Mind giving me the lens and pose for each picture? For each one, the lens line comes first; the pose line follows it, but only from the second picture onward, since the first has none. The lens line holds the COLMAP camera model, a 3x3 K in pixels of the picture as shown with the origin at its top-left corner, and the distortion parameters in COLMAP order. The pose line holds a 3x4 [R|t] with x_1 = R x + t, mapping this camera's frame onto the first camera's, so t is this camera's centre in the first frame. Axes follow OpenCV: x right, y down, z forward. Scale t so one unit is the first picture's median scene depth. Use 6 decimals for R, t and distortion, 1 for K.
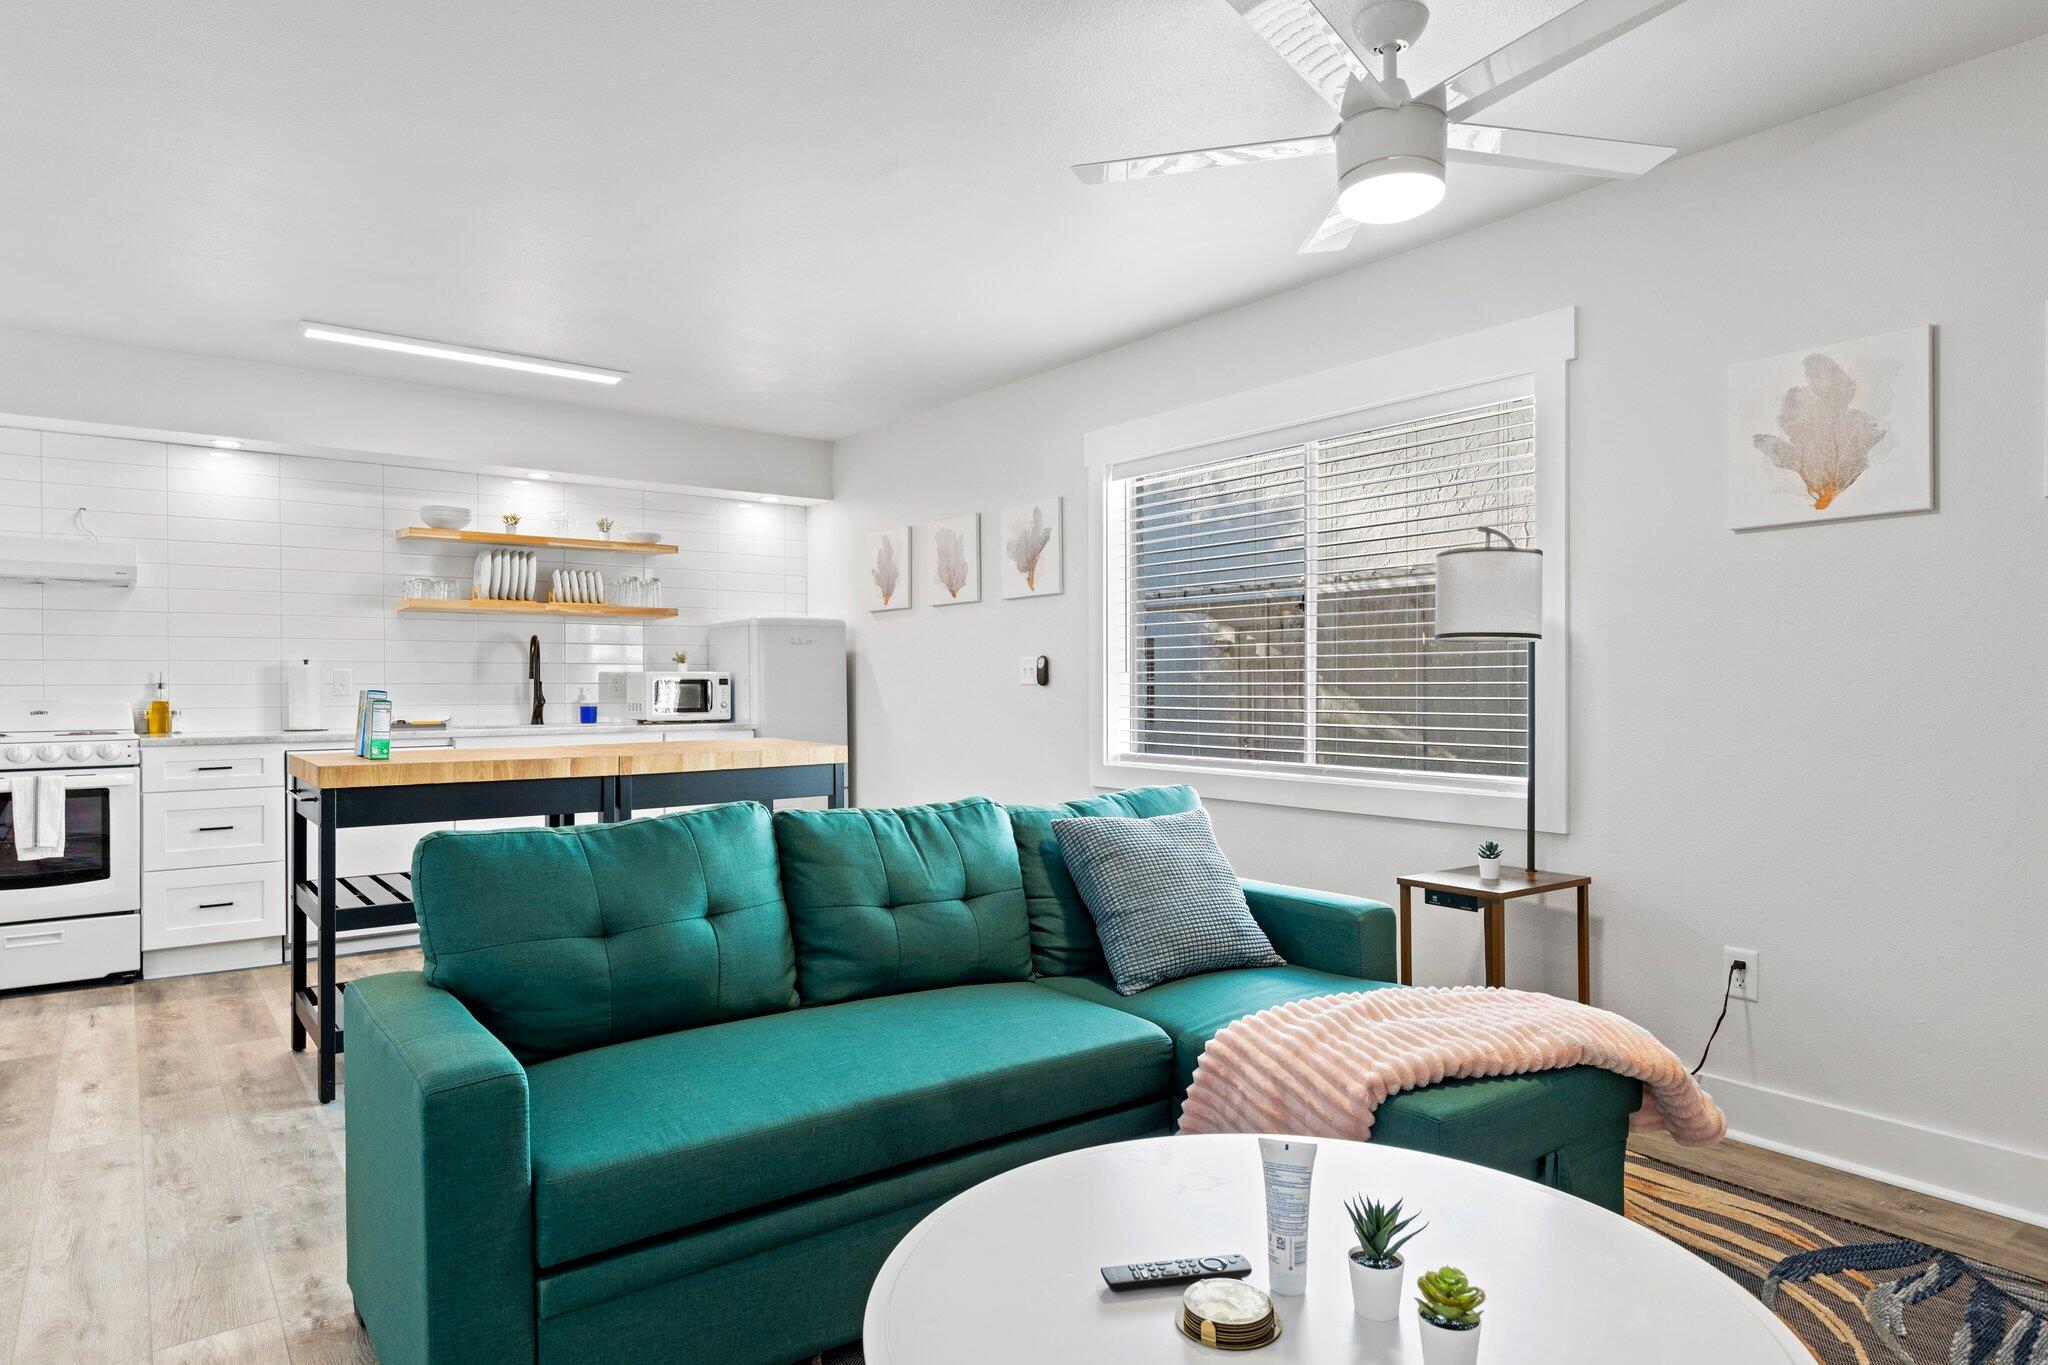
lens RADIAL K [[1198.9, 0, 1019.1], [0, 1198.9, 688.6], [0, 0, 1]] dist [0.006133, -0.001869]
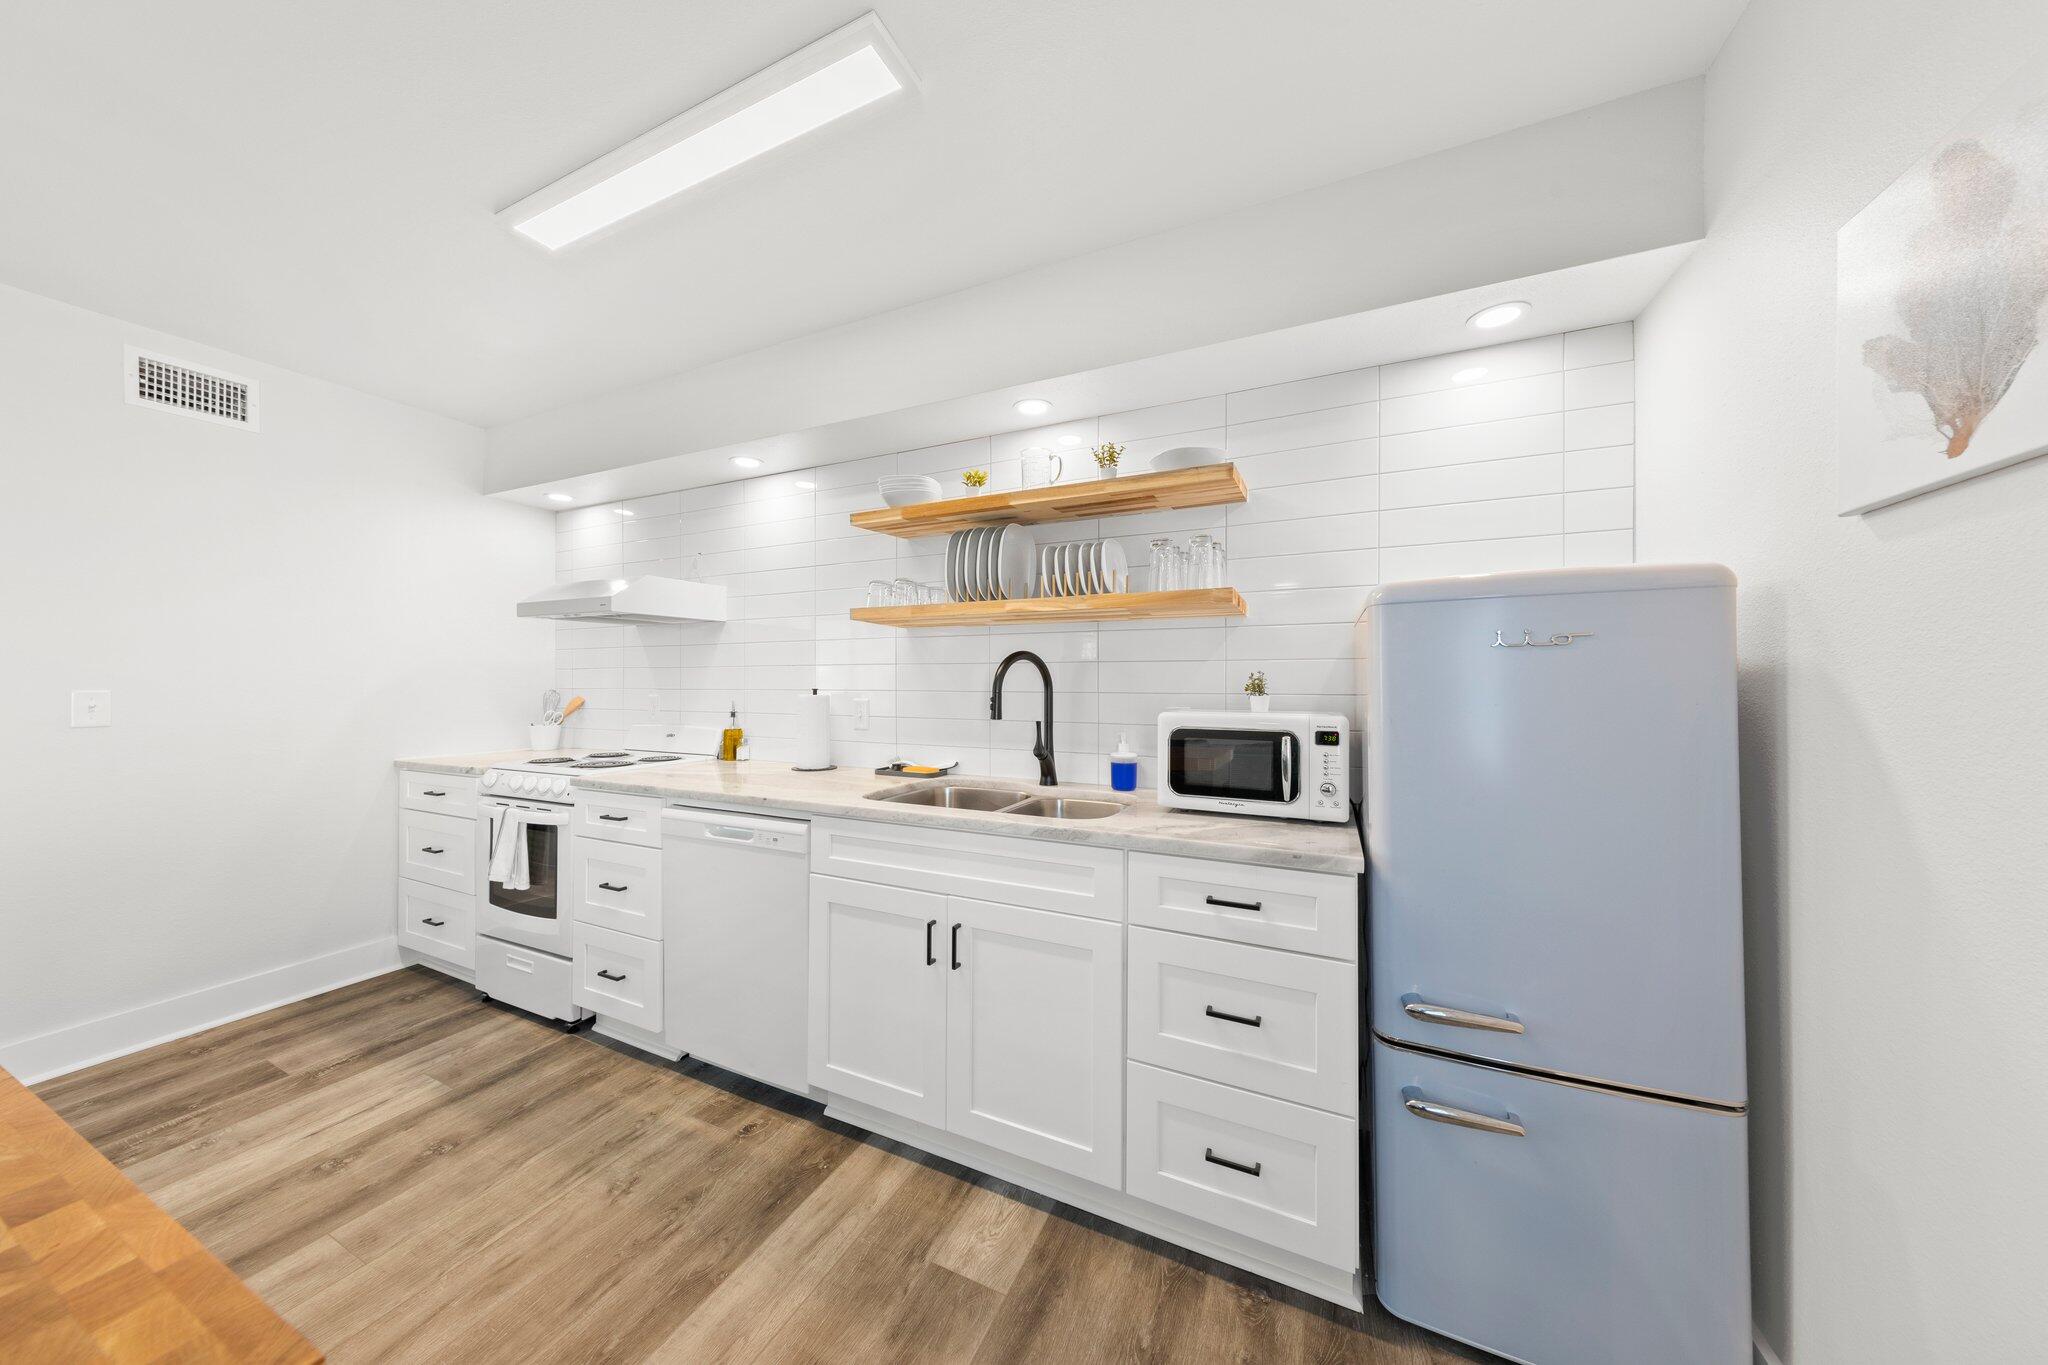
lens RADIAL K [[642.3, 0, 1034.8], [0, 642.3, 676.4], [0, 0, 1]] dist [0.003070, -0.000119]
pose [[0.463798, -0.002910, -0.885936, -0.102177], [-0.006117, 0.999960, -0.006487, -0.032401], [0.885920, 0.008428, 0.463762, 0.962043]]
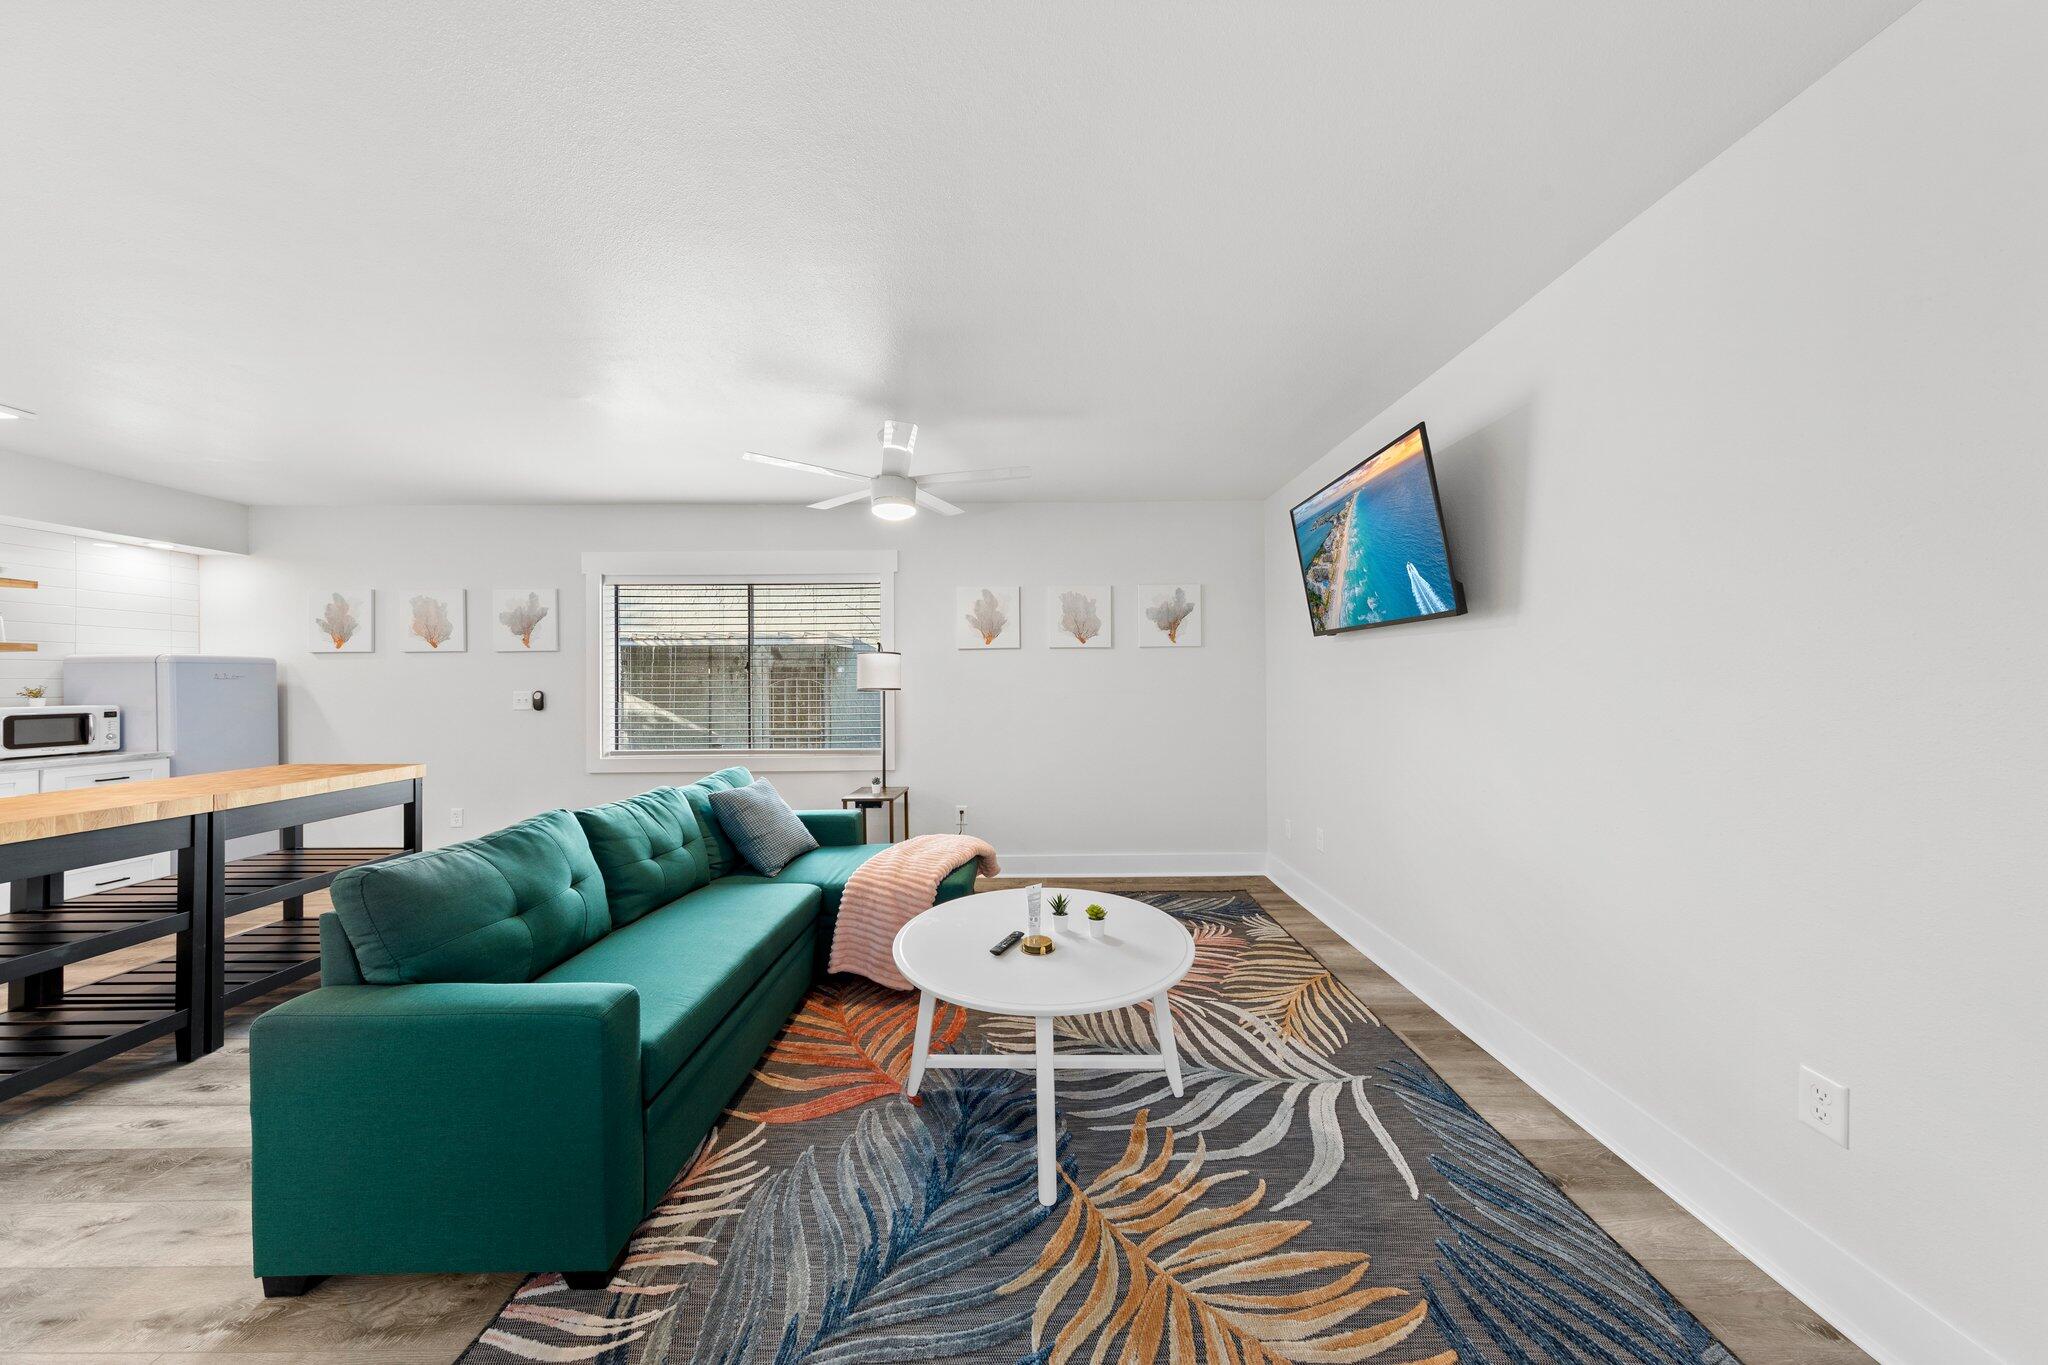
lens RADIAL K [[642.3, 0, 1031.3], [0, 642.3, 681.4], [0, 0, 1]] dist [0.003070, -0.000119]
pose [[0.598324, 0.000225, 0.801254, -0.264162], [0.008841, 0.999937, -0.006883, -0.028962], [-0.801205, 0.011202, 0.598285, 0.011732]]
